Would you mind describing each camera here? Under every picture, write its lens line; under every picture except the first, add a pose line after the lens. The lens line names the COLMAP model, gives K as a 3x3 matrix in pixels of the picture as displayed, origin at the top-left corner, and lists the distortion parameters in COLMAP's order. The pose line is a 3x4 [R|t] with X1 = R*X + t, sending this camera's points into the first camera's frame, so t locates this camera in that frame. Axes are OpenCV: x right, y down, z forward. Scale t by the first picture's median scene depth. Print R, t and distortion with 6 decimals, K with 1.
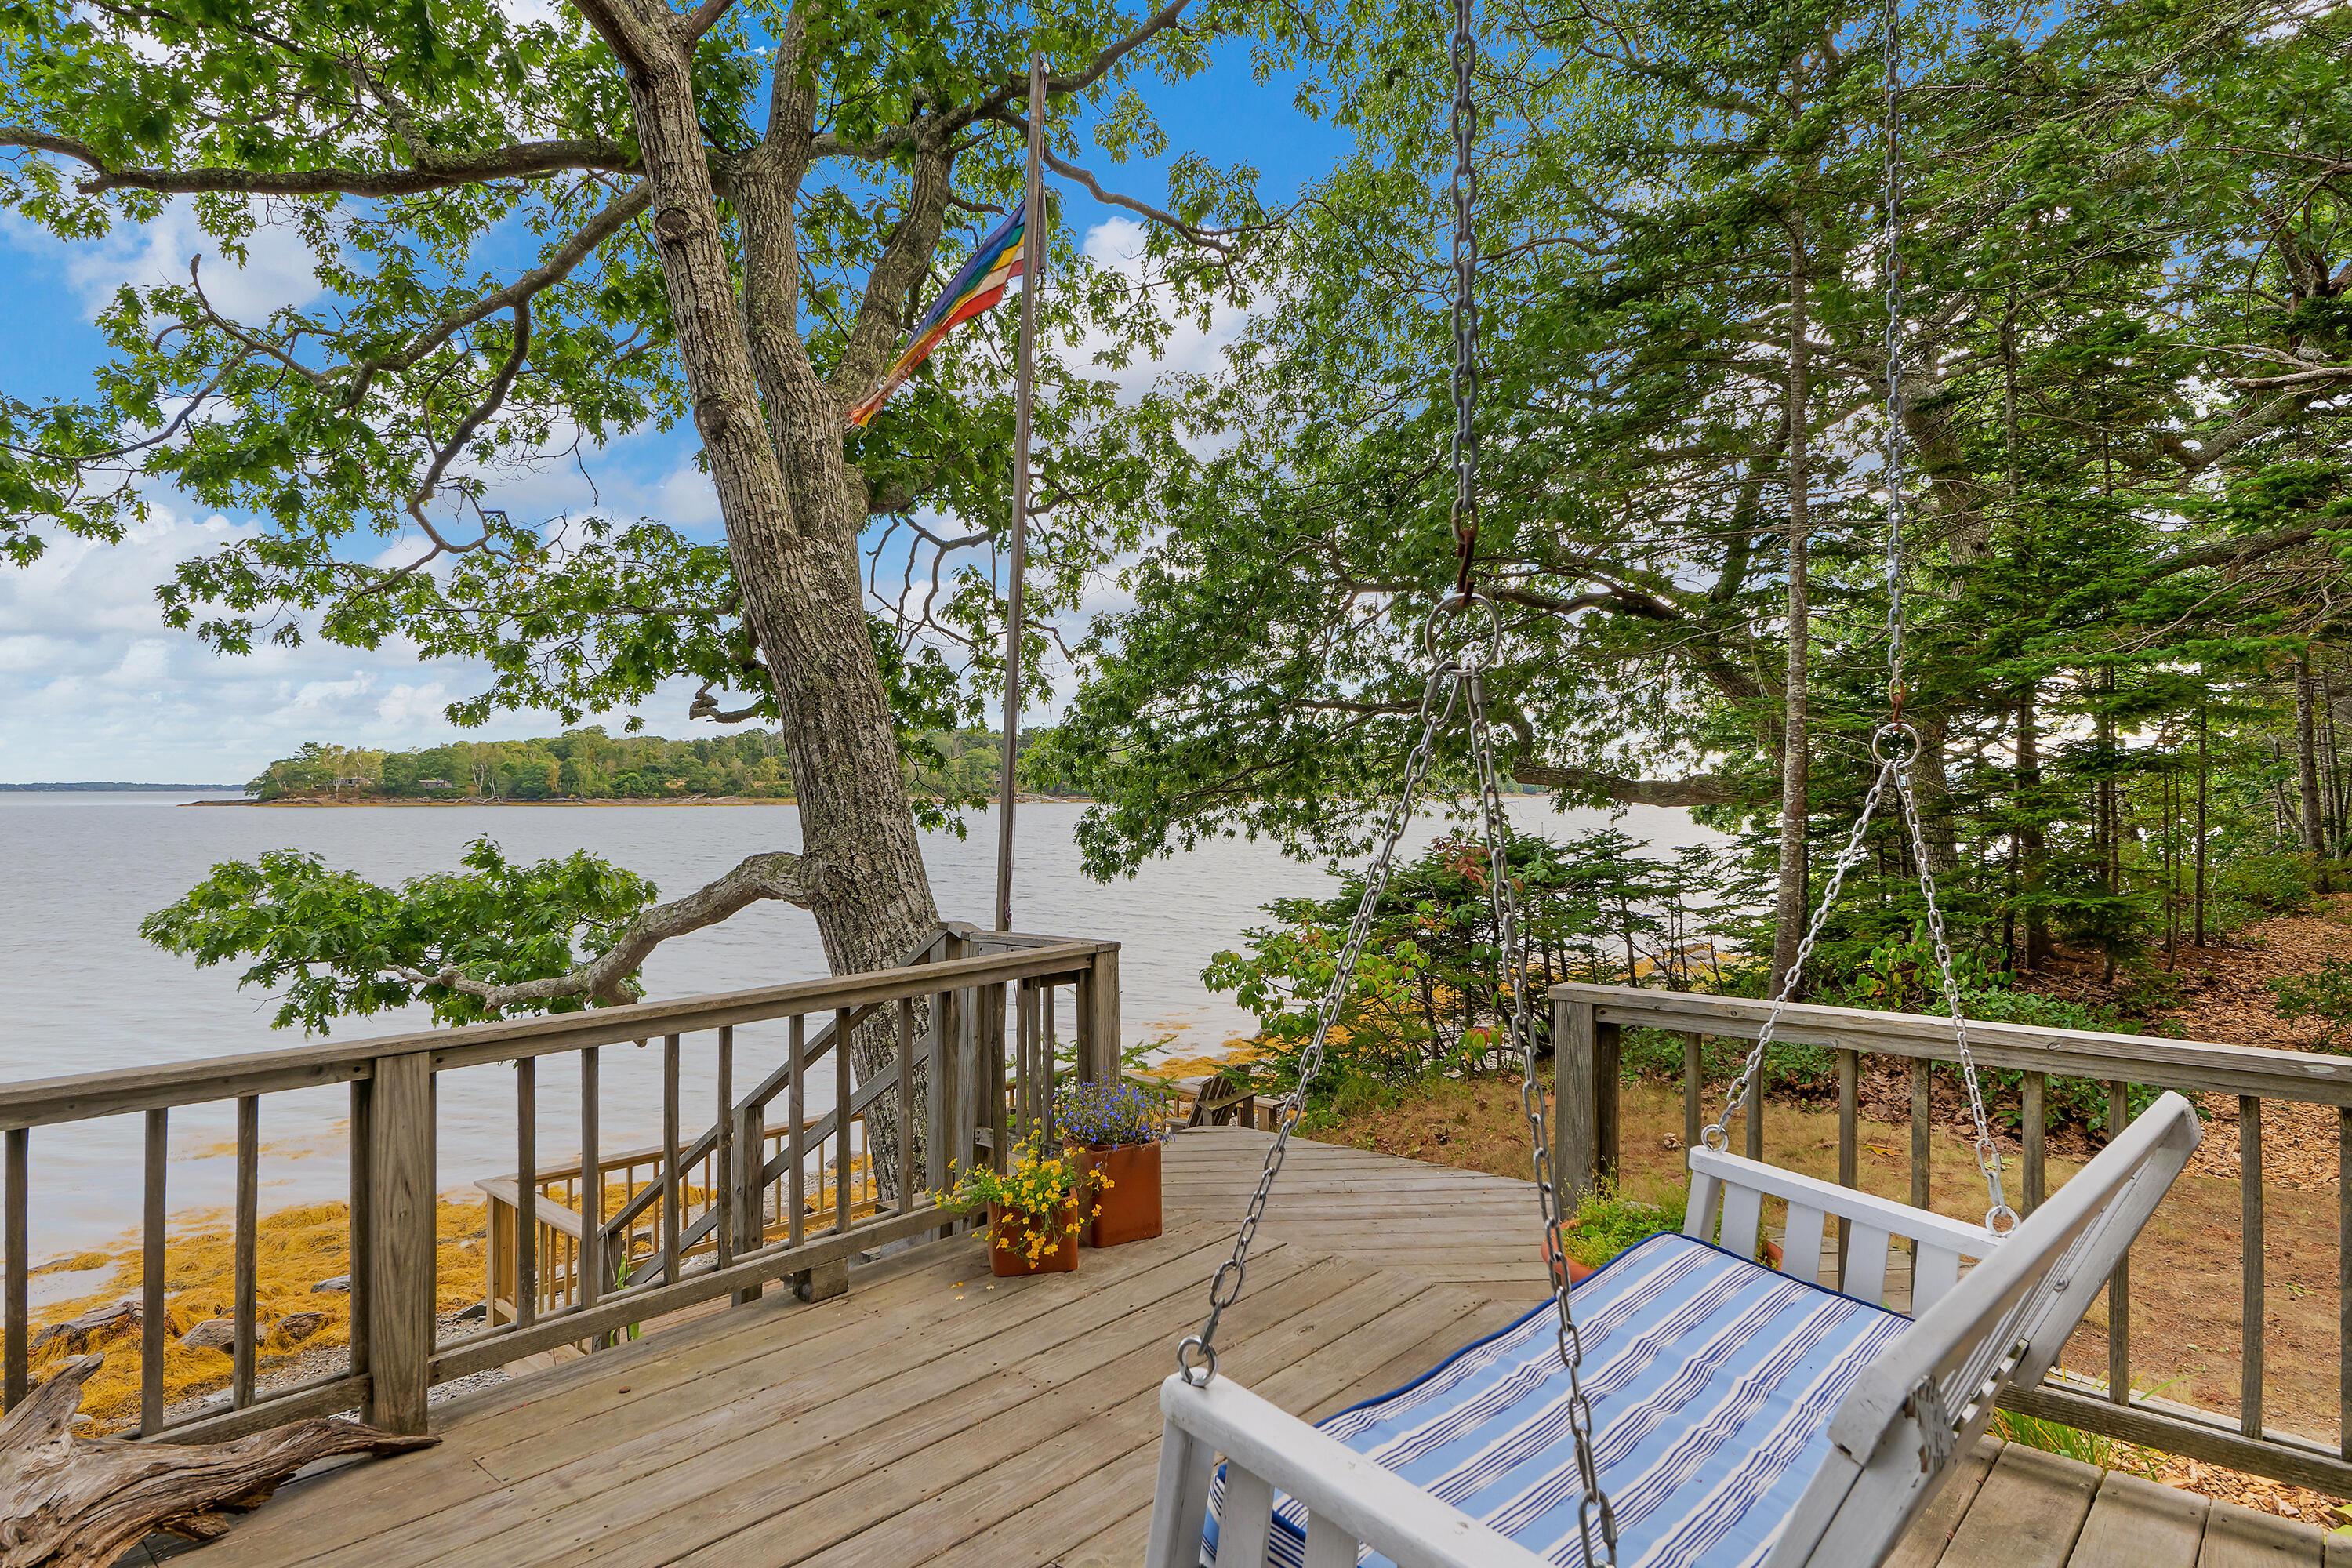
lens RADIAL K [[1369.4, 0, 1111.8], [0, 1369.4, 739.6], [0, 0, 1]] dist [-0.005663, 0.000295]
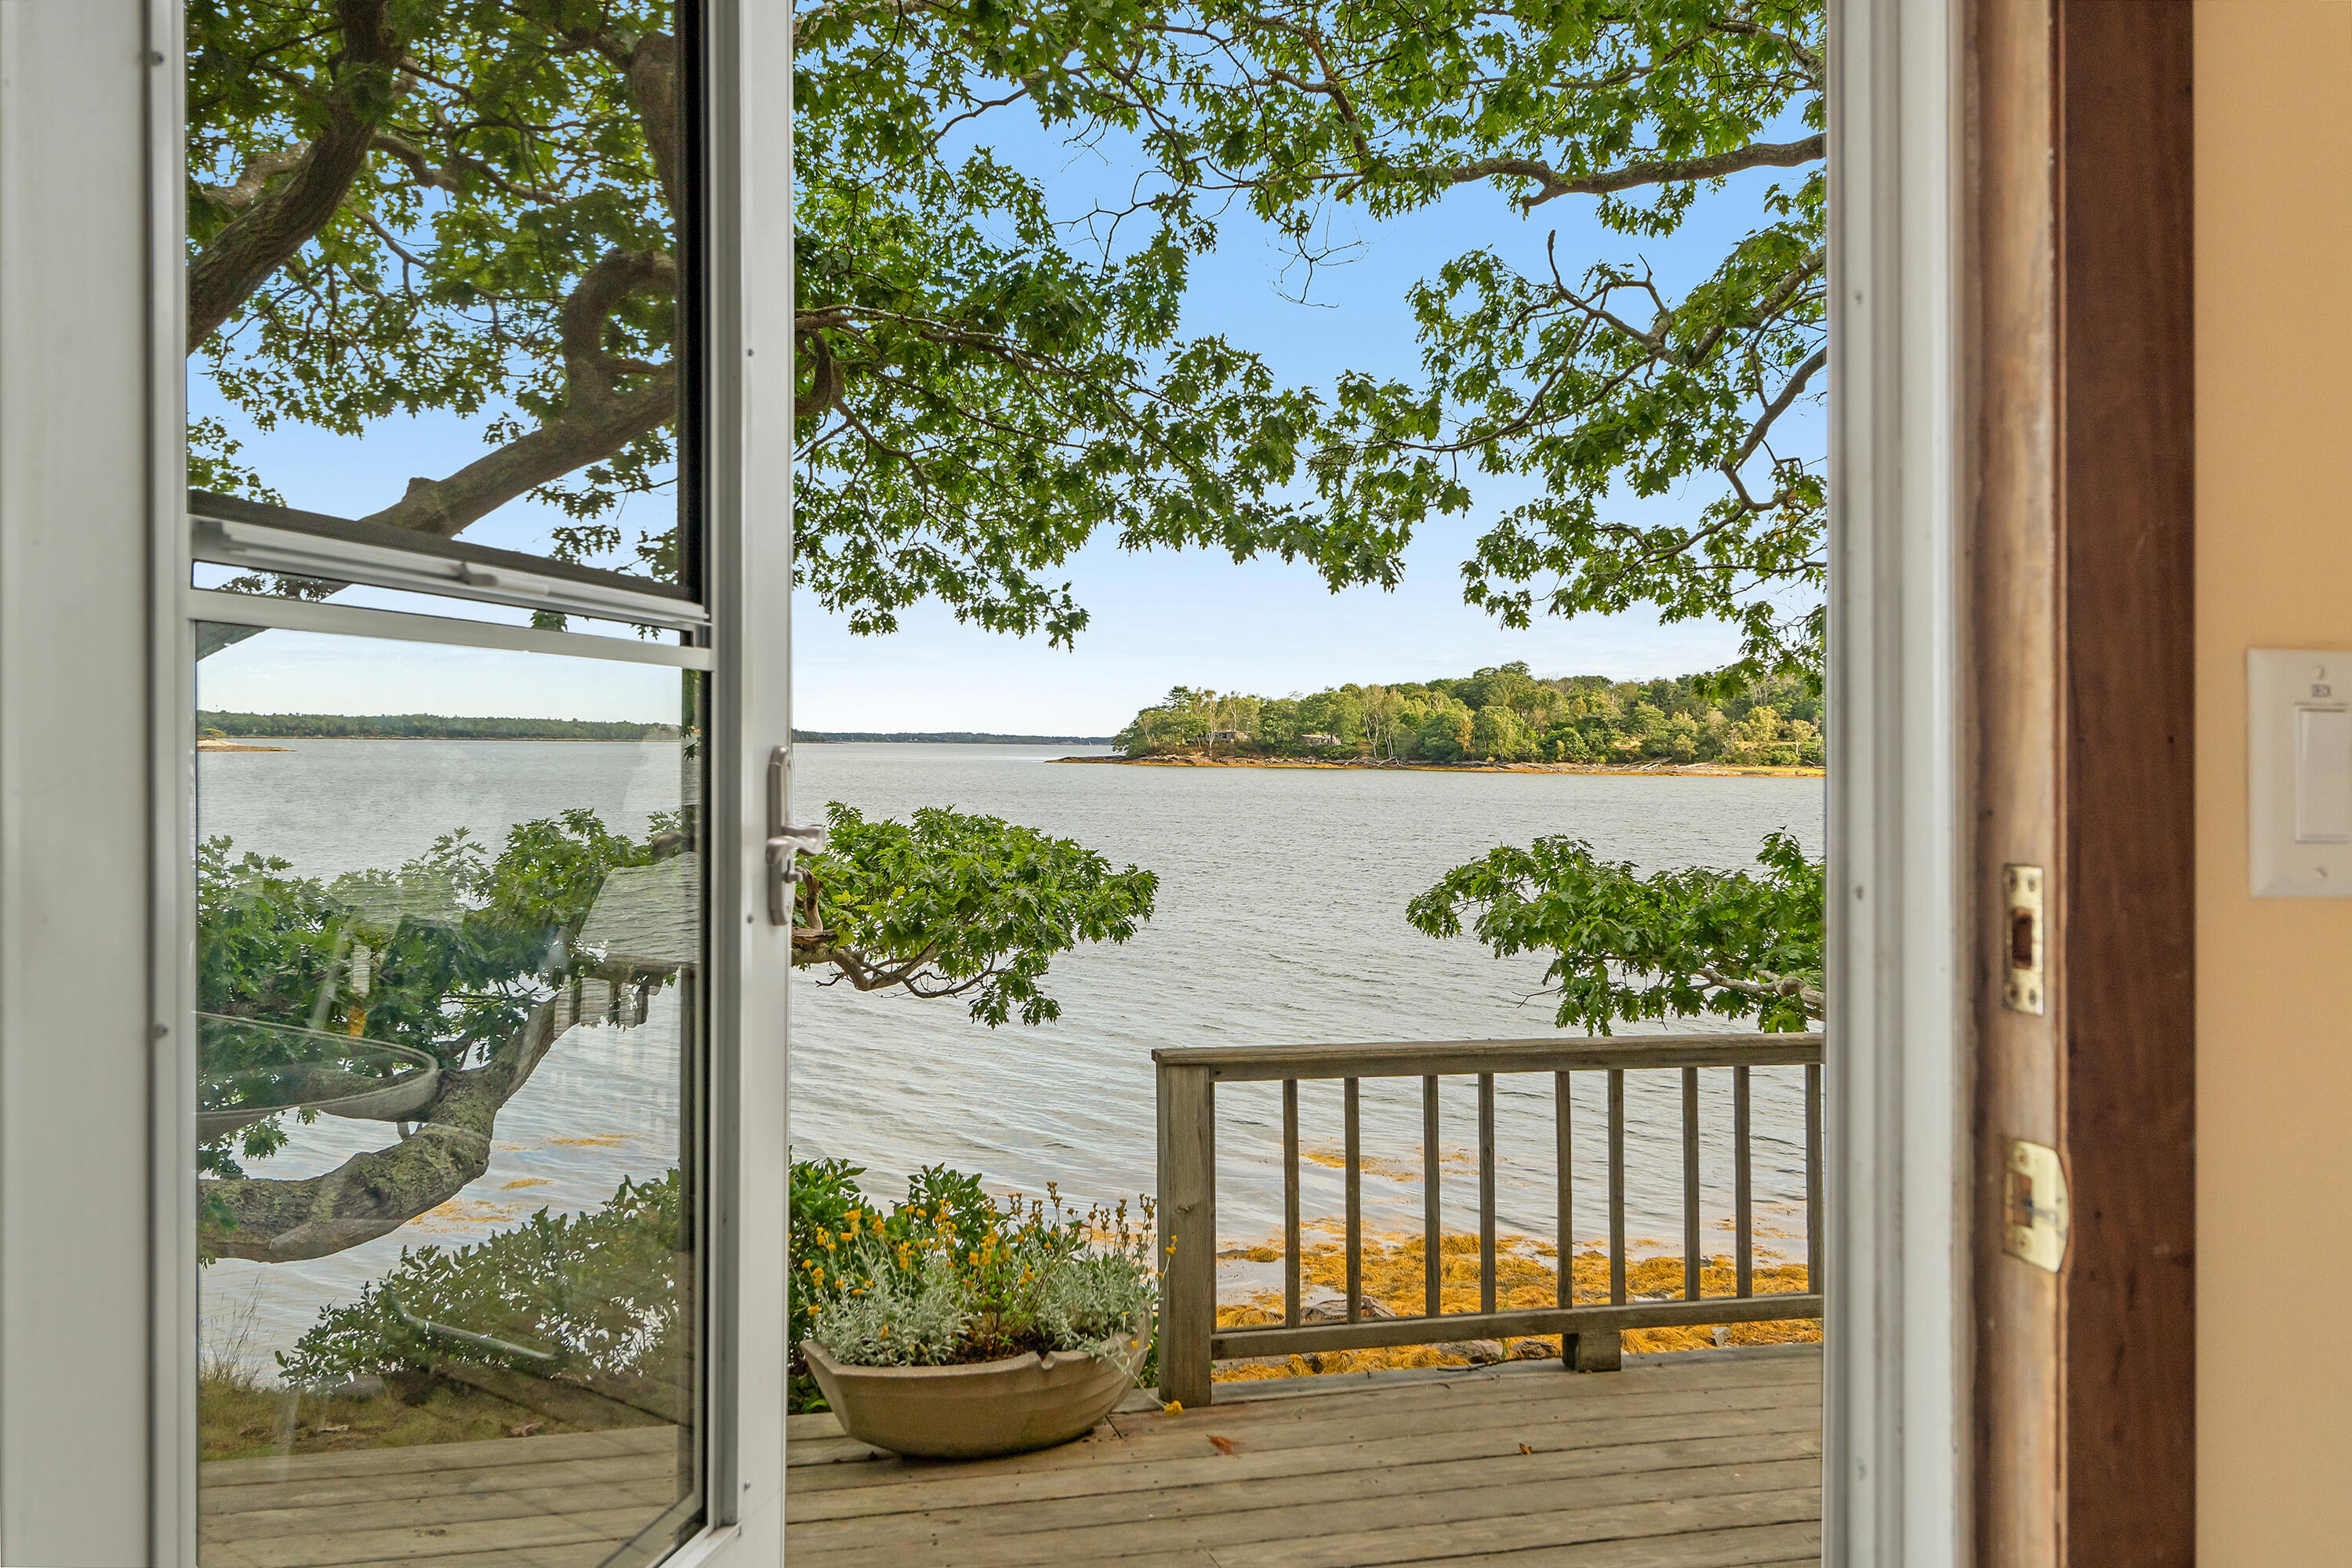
lens RADIAL K [[1948.6, 0, 1133.7], [0, 1948.6, 719.9], [0, 0, 1]] dist [-0.037330, 0.057910]
pose [[0.848203, 0.005101, -0.529646, -0.153061], [0.005265, 0.999823, 0.018062, -0.025066], [0.529645, -0.018109, 0.848026, -0.286132]]
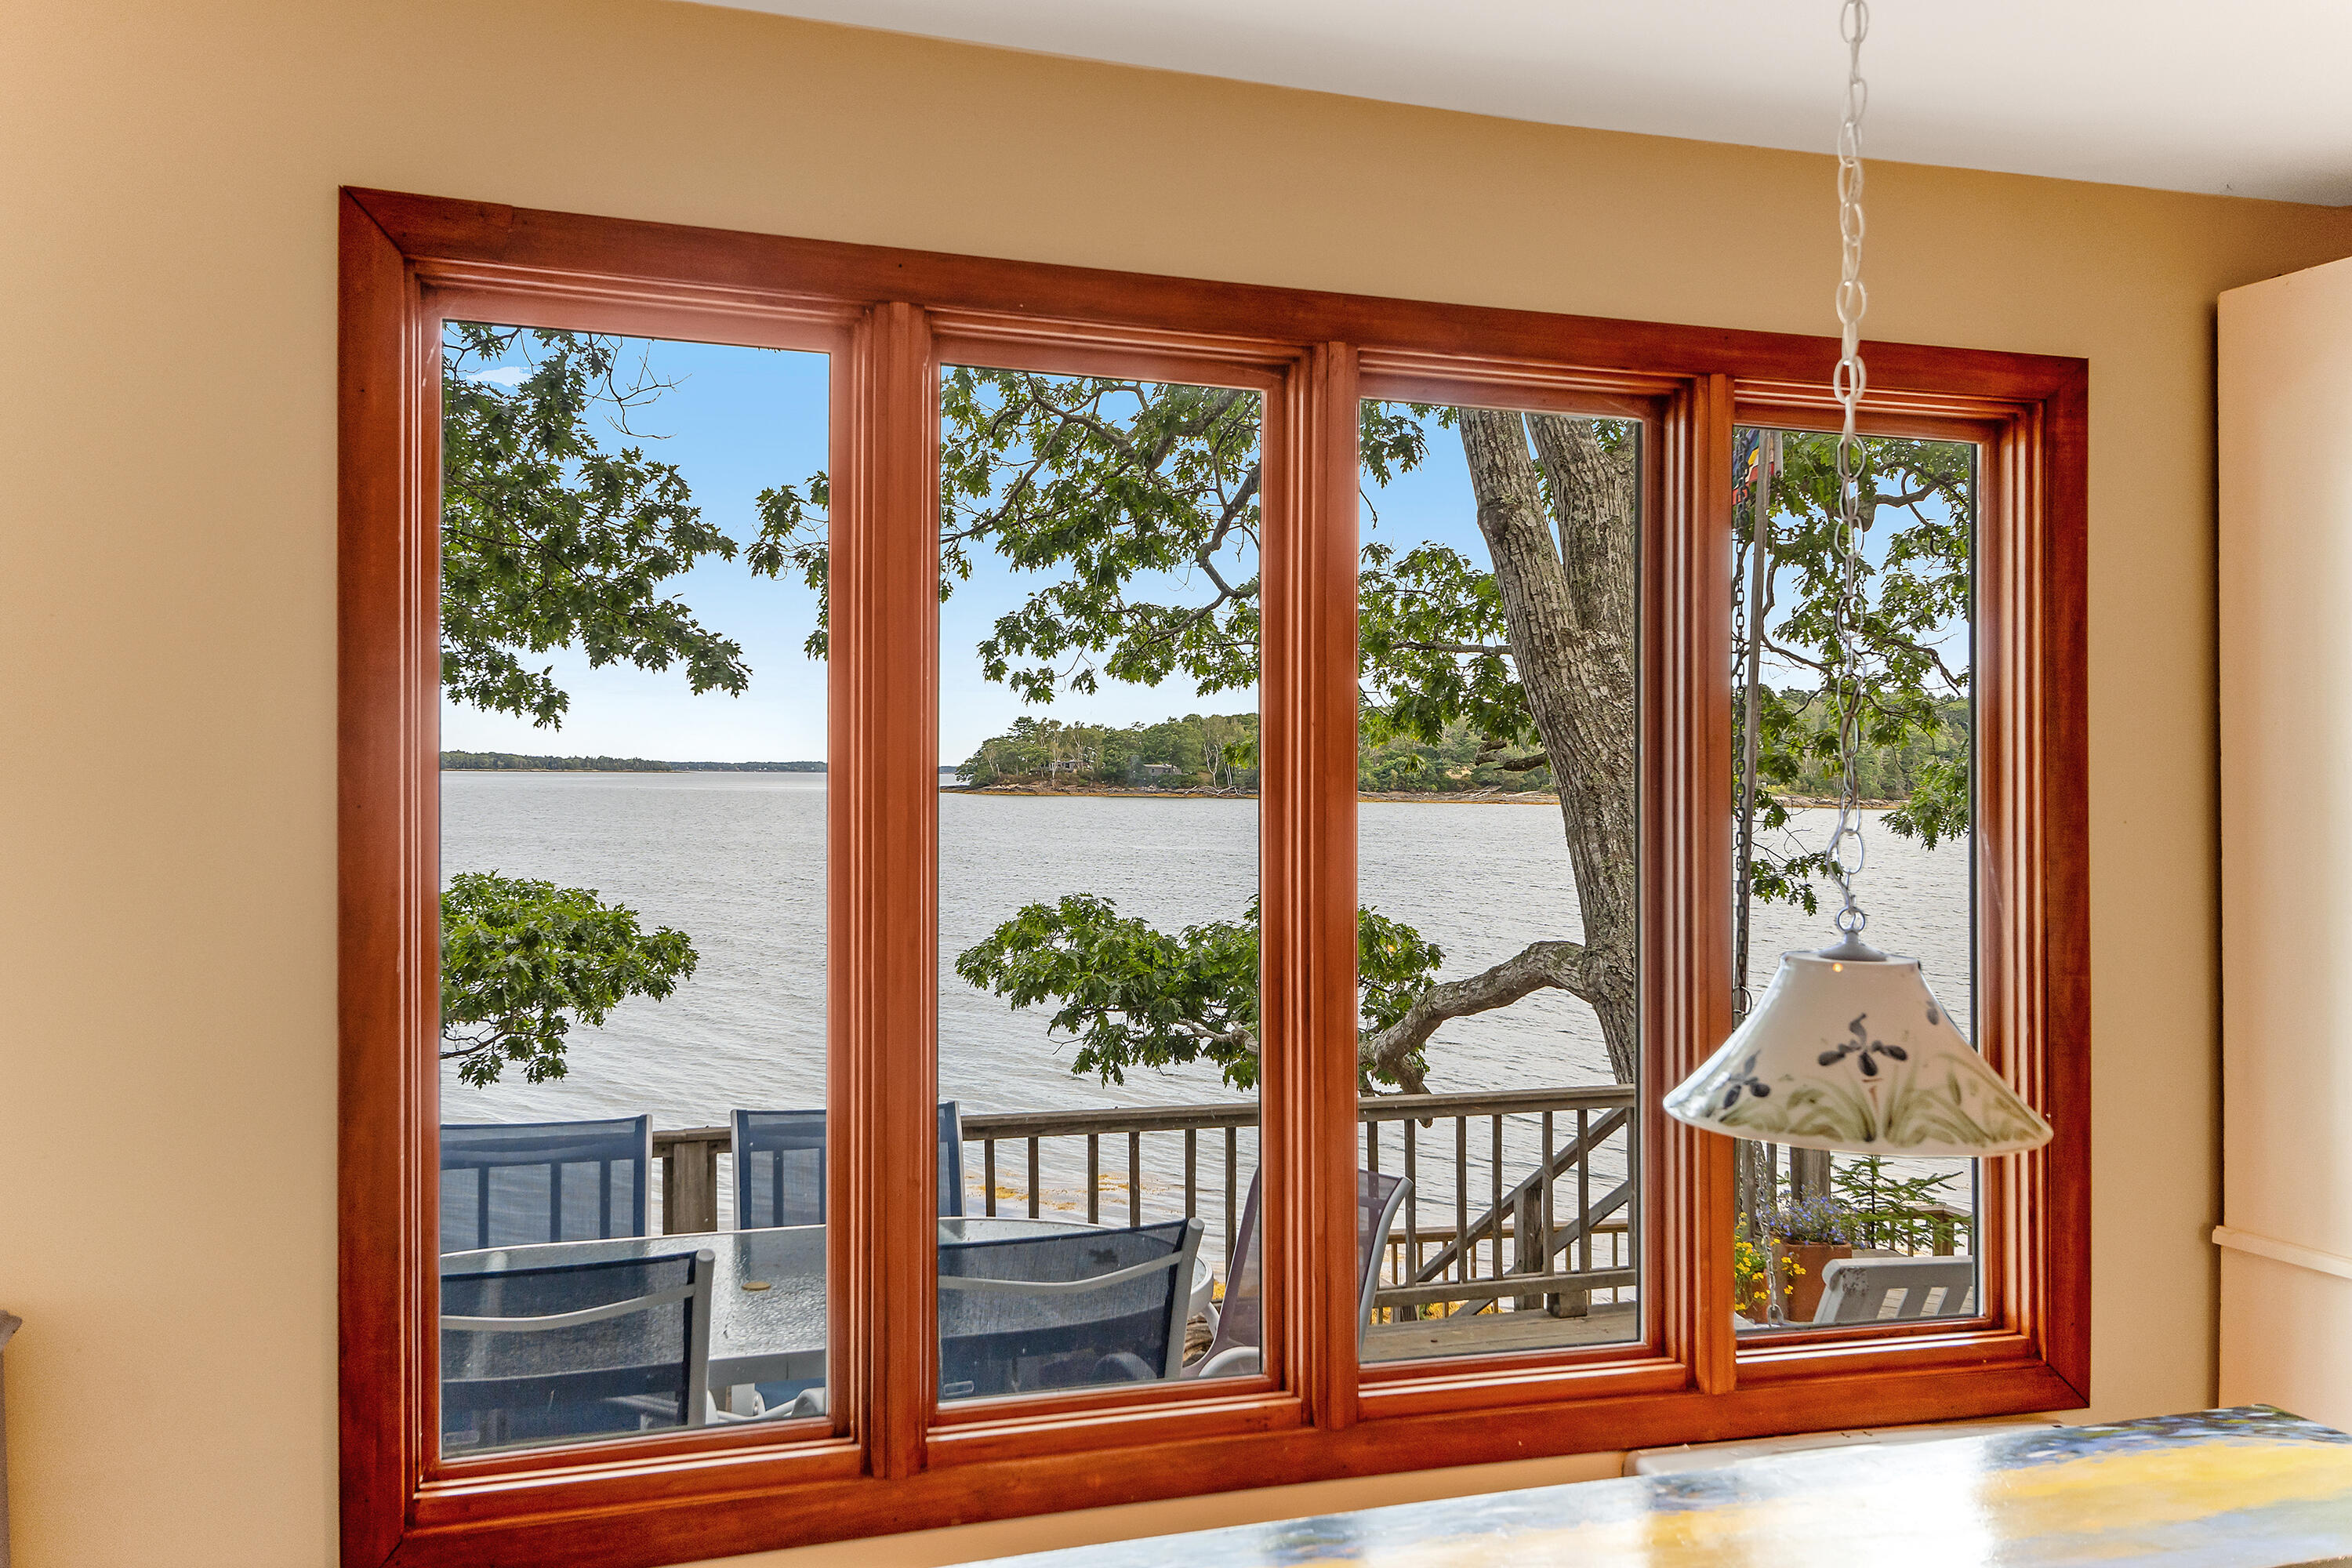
lens RADIAL K [[1923.7, 0, 1115.3], [0, 1923.7, 723.7], [0, 0, 1]] dist [0.105288, 0.002210]
pose [[0.884680, -0.000464, -0.466198, 0.078650], [0.002988, 0.999985, 0.004676, -0.053472], [0.466188, -0.005530, 0.884668, -0.247325]]
